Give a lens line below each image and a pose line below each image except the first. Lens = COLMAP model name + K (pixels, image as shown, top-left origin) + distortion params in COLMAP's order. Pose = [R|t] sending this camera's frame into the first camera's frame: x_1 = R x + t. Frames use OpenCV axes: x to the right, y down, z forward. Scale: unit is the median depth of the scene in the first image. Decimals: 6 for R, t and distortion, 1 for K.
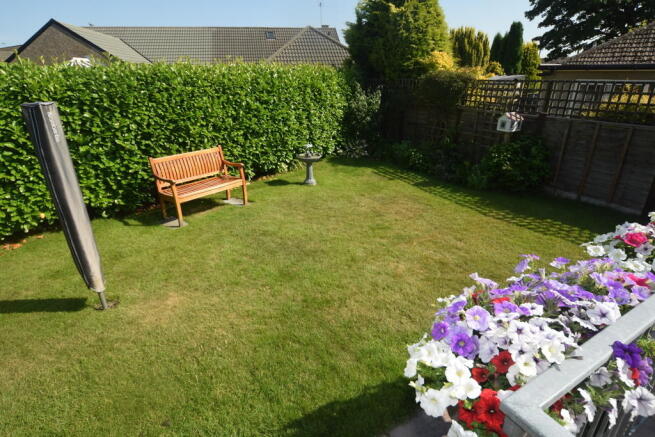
lens RADIAL K [[348.6, 0, 329.1], [0, 348.6, 218.8], [0, 0, 1]] dist [-0.021002, 0.005678]
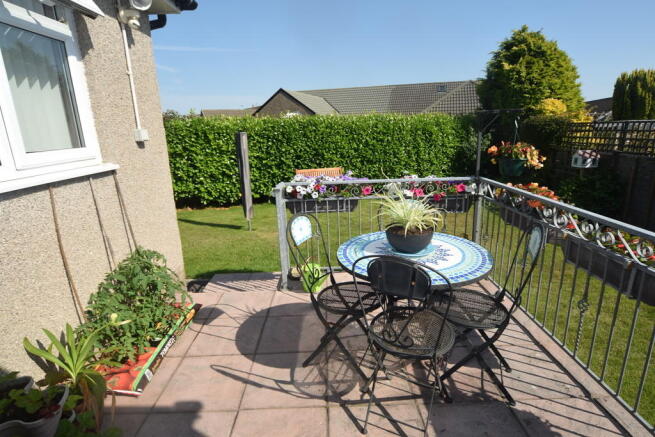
lens RADIAL K [[348.6, 0, 328.7], [0, 348.6, 219.1], [0, 0, 1]] dist [-0.021002, 0.005678]
pose [[0.870009, 0.114918, -0.479457, 0.367840], [-0.175196, 0.981049, -0.082764, 0.139549], [0.460859, 0.156004, 0.873654, -0.296375]]
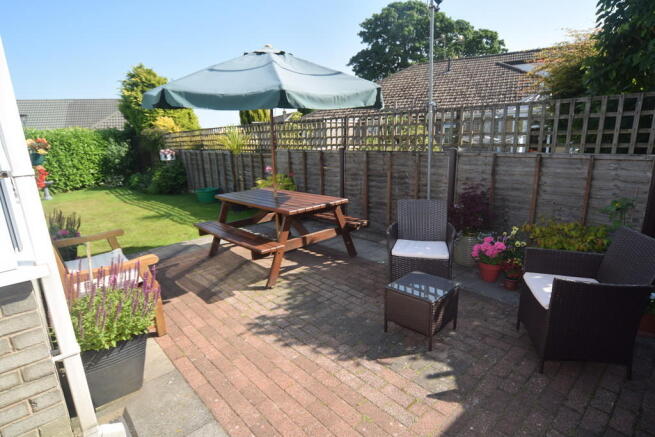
lens RADIAL K [[348.6, 0, 331.0], [0, 348.6, 217.3], [0, 0, 1]] dist [-0.021002, 0.005678]
pose [[0.975705, -0.079702, 0.204076, 0.960044], [0.111529, 0.982446, -0.149535, 0.390156], [-0.188575, 0.168663, 0.967467, -0.812328]]
